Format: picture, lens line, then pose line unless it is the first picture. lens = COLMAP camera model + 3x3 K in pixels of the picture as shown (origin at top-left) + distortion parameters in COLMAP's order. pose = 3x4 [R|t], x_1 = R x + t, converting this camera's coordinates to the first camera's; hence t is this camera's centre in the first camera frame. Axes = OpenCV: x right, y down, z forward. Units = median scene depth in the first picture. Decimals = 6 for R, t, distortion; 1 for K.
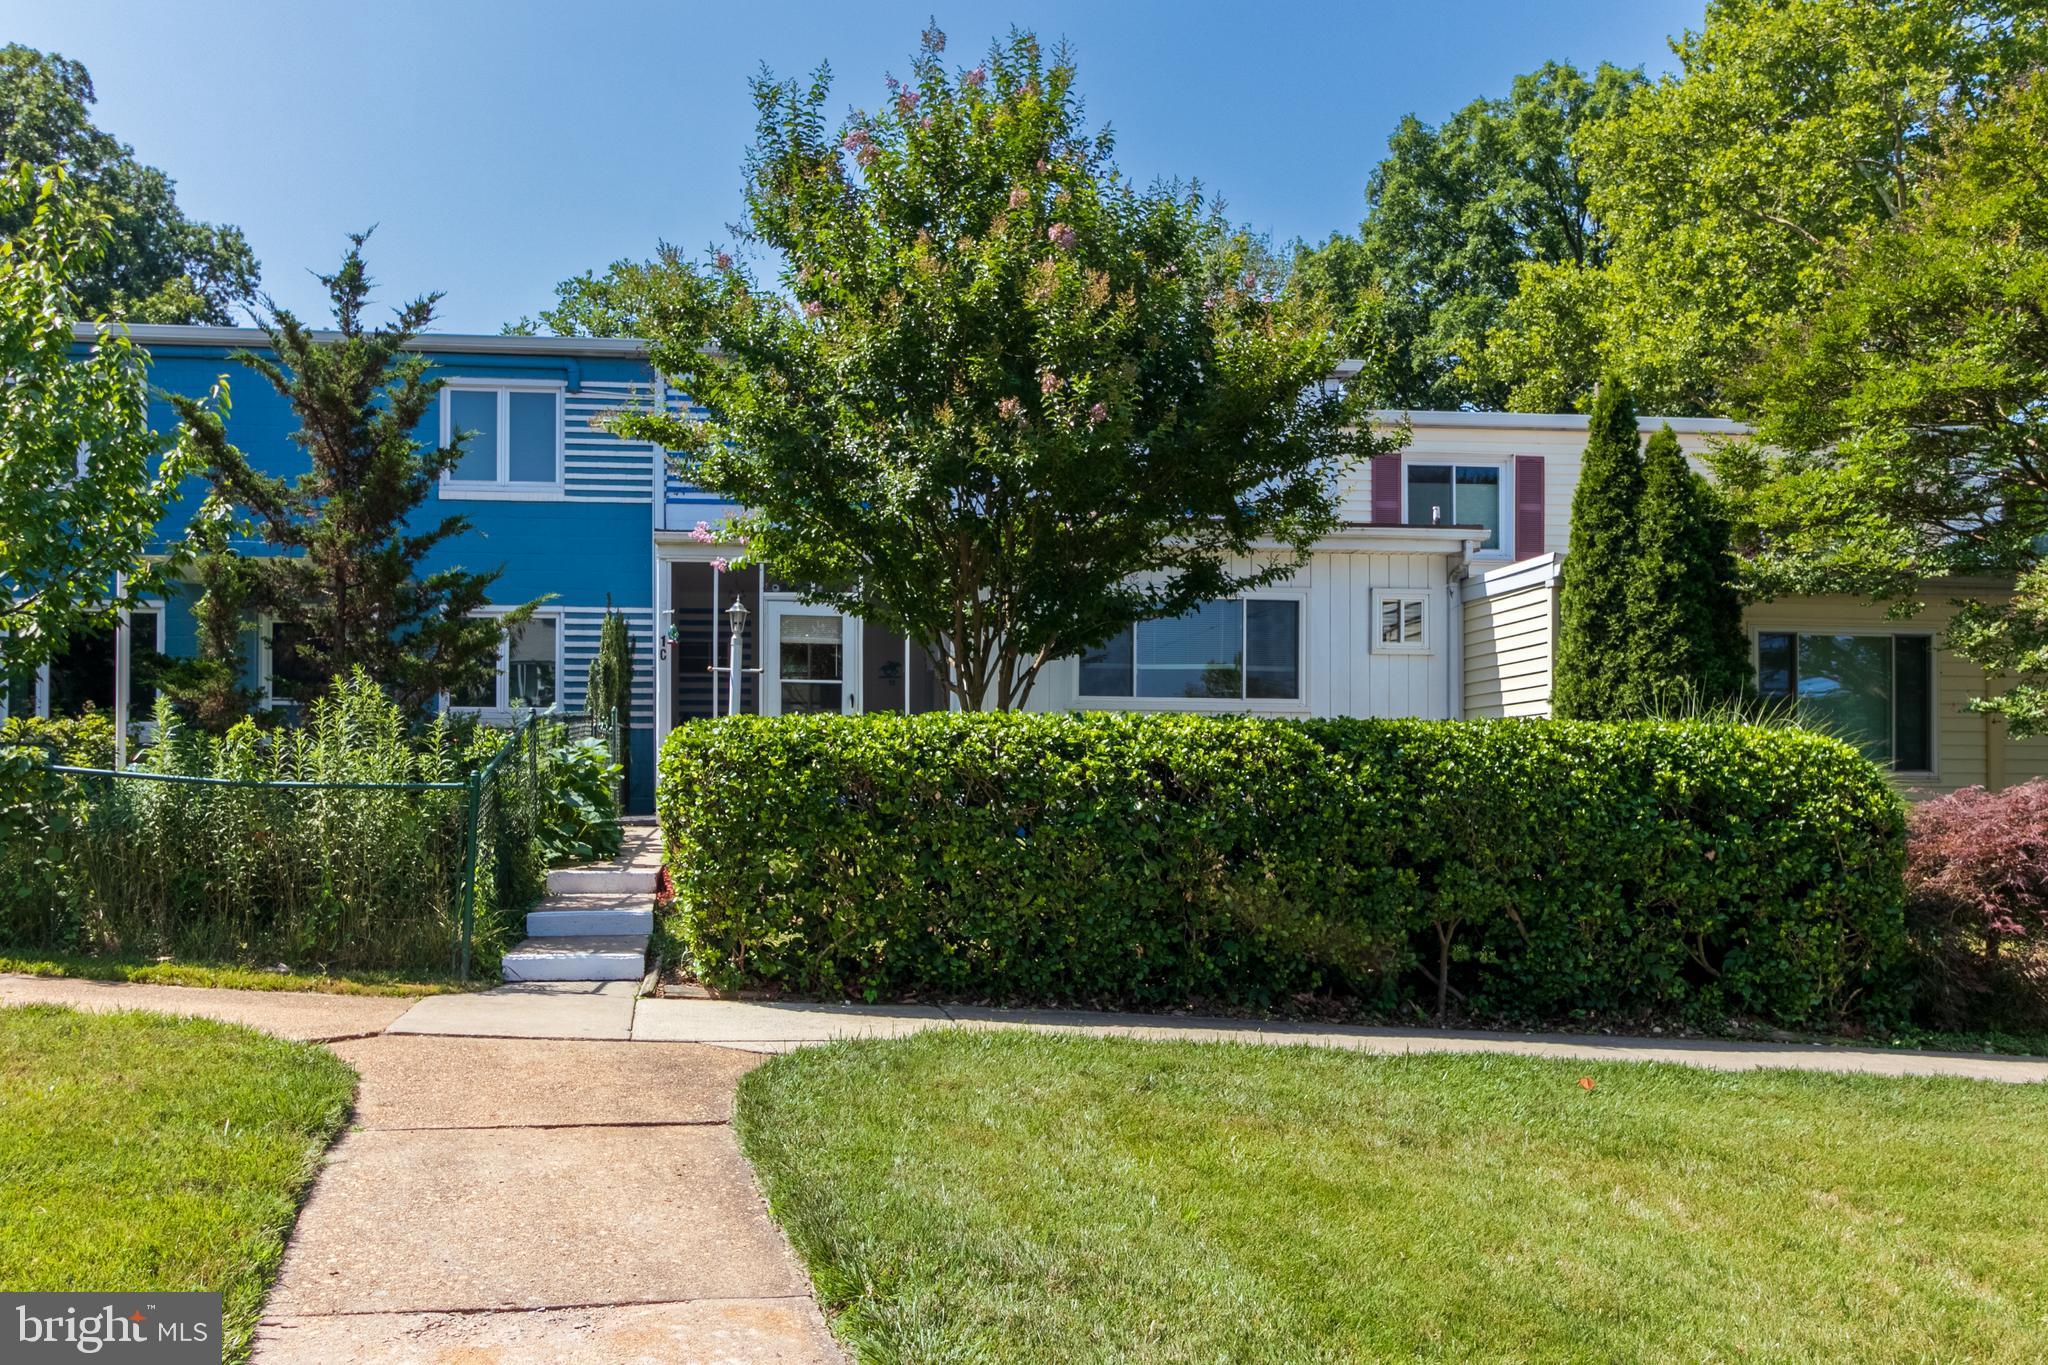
lens RADIAL K [[1659.6, 0, 934.8], [0, 1659.6, 784.4], [0, 0, 1]] dist [-0.000181, 0.001405]
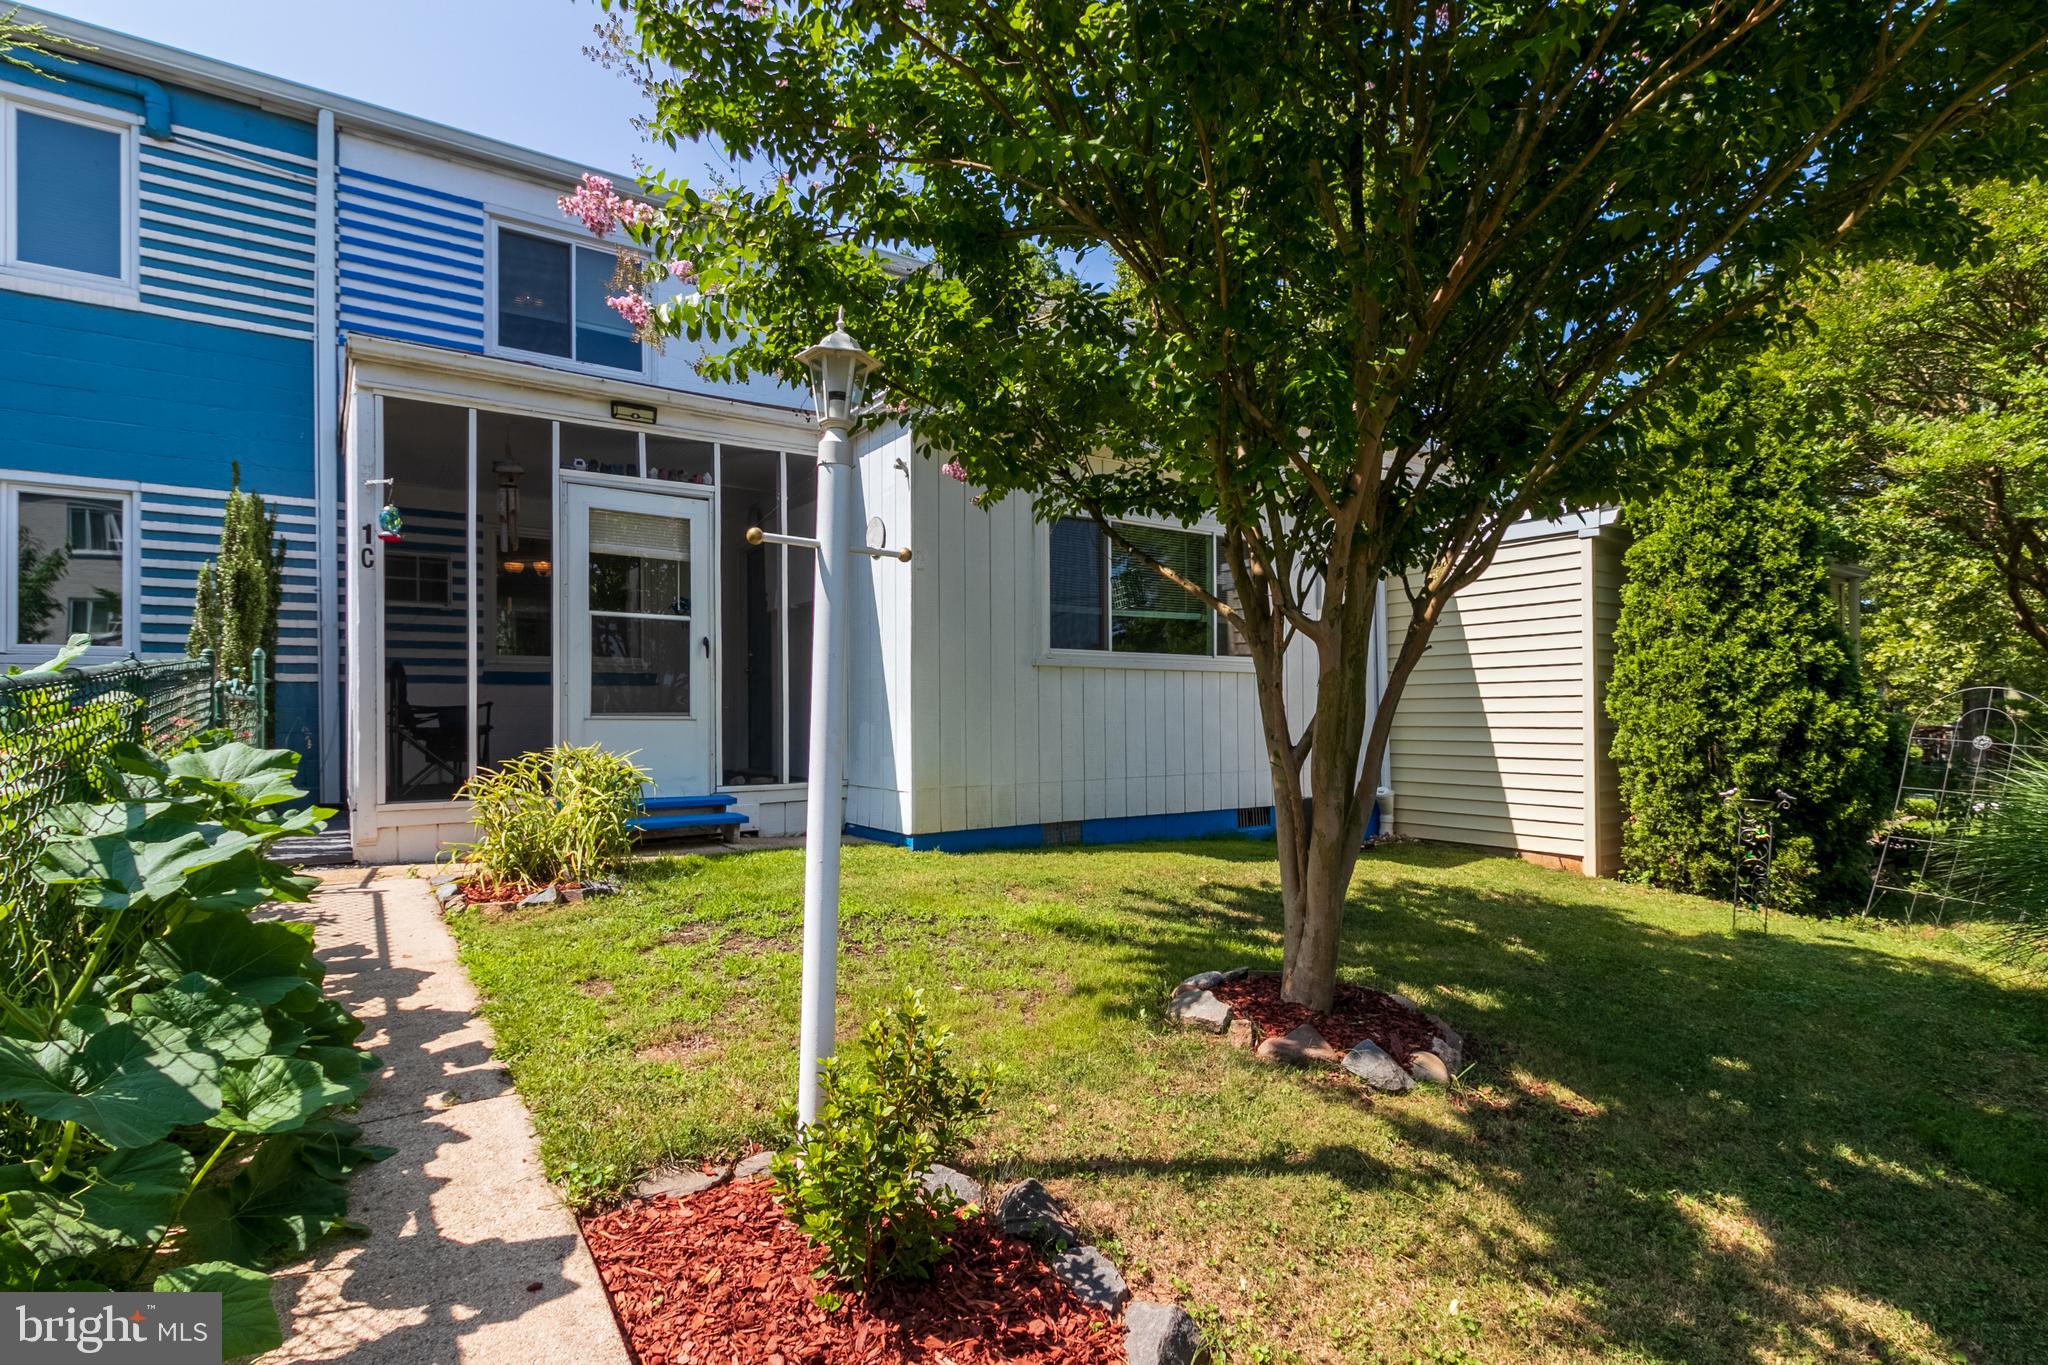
lens RADIAL K [[993.2, 0, 1024.0], [0, 993.2, 711.2], [0, 0, 1]] dist [-0.001281, 0.001245]
pose [[0.878078, -0.007681, 0.478456, -0.190018], [0.003756, 0.999951, 0.009158, -0.041562], [-0.478502, -0.006245, 0.878064, 0.874416]]
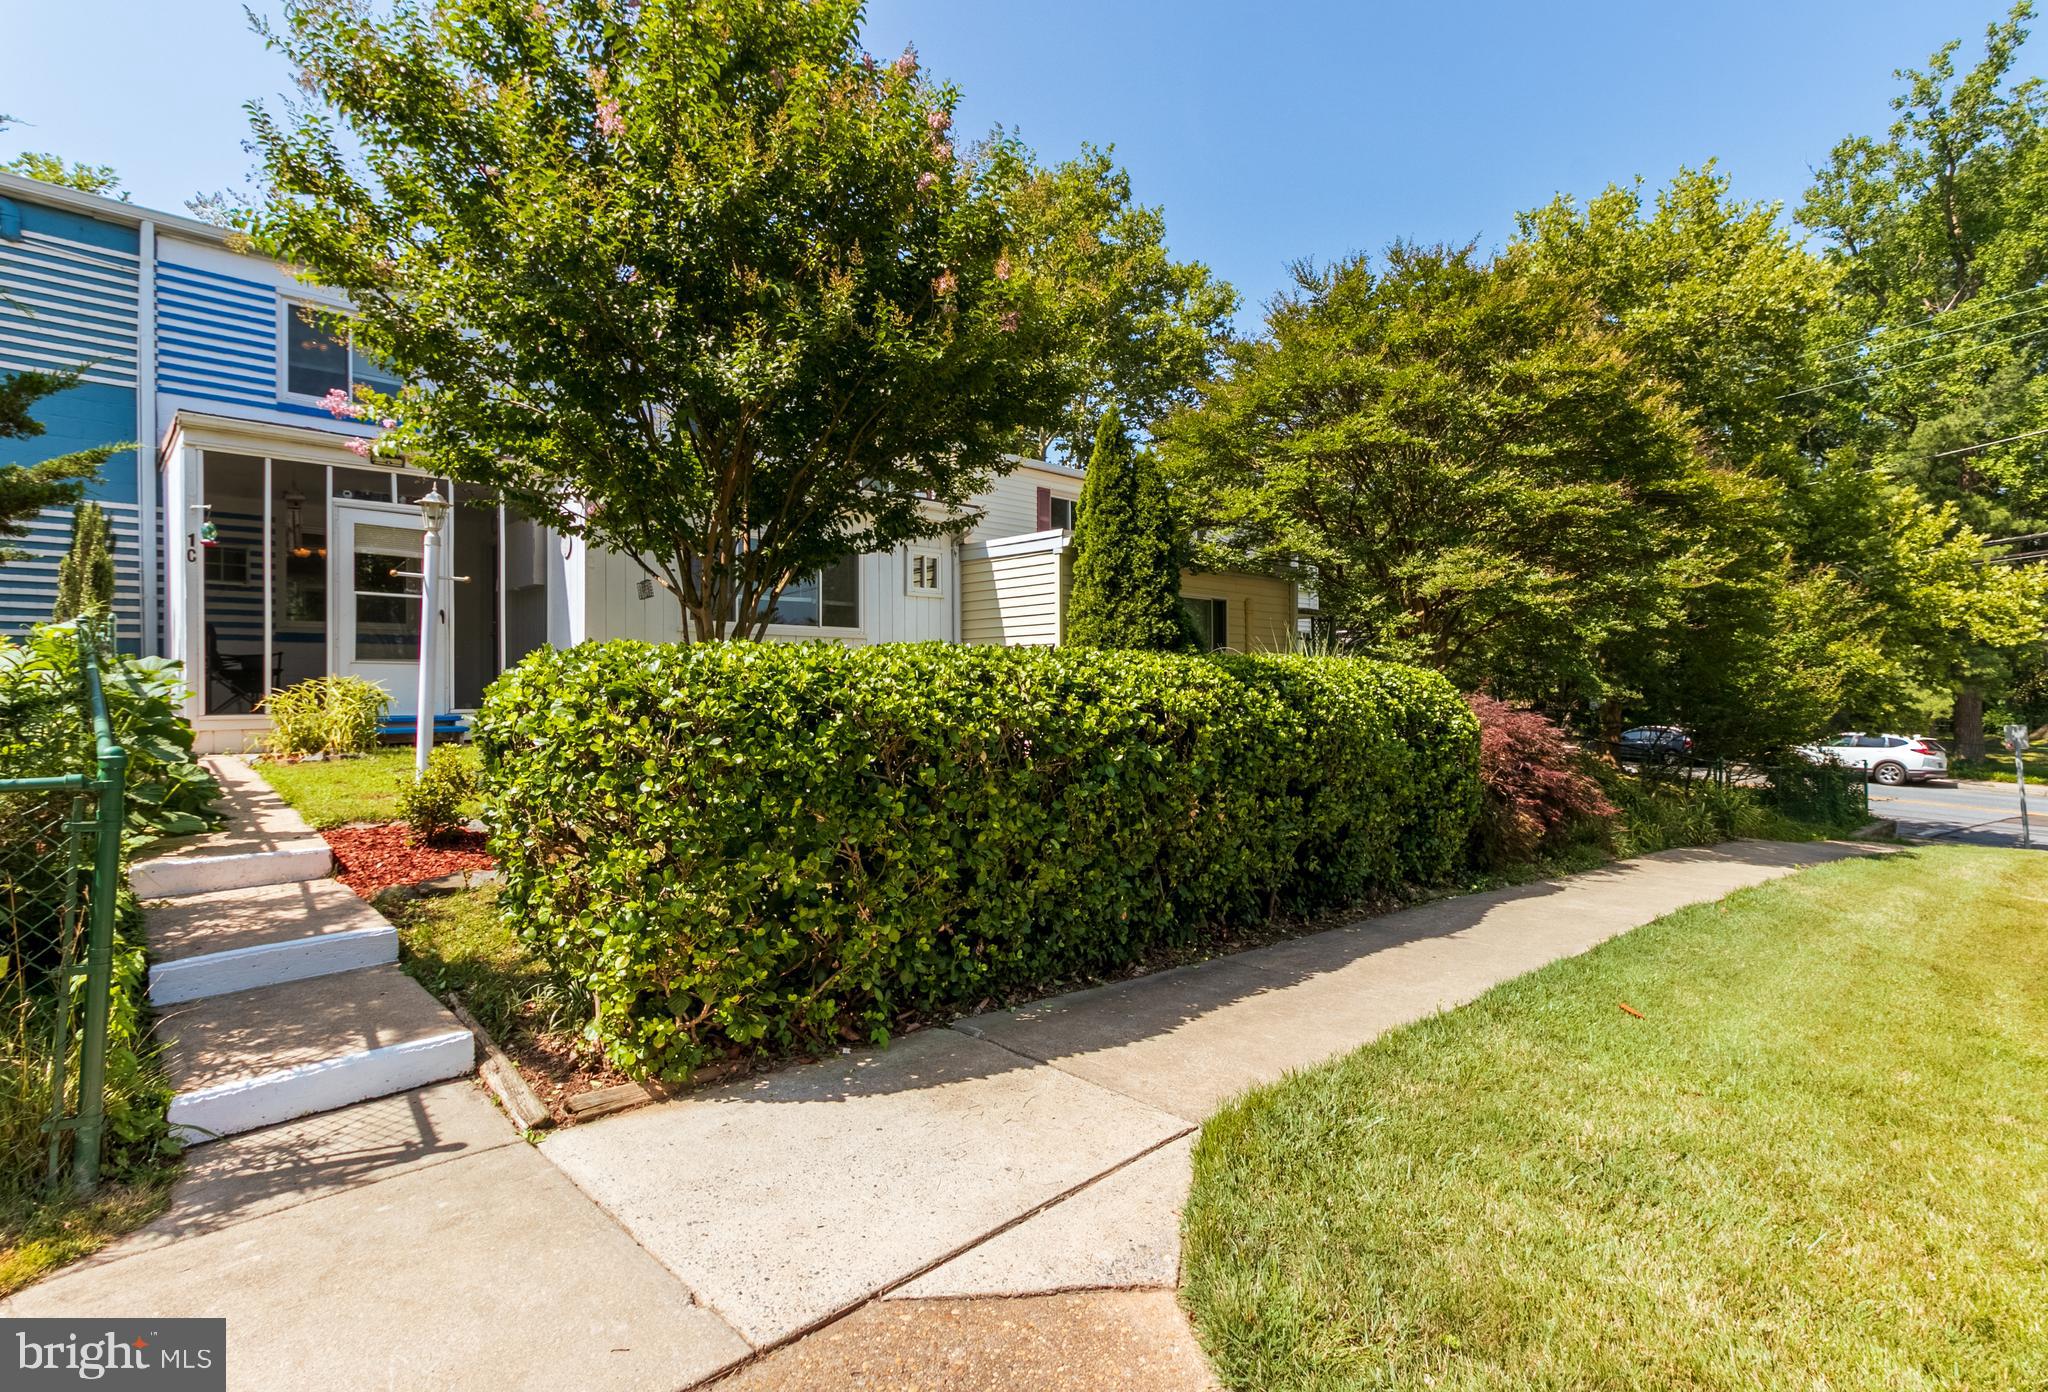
lens RADIAL K [[952.7, 0, 1026.6], [0, 952.7, 687.5], [0, 0, 1]] dist [0.001567, -0.000852]
pose [[0.786740, -0.010921, 0.617188, -0.188773], [0.001792, 0.999880, 0.015408, -0.023836], [-0.617282, -0.011016, 0.786665, 0.494541]]
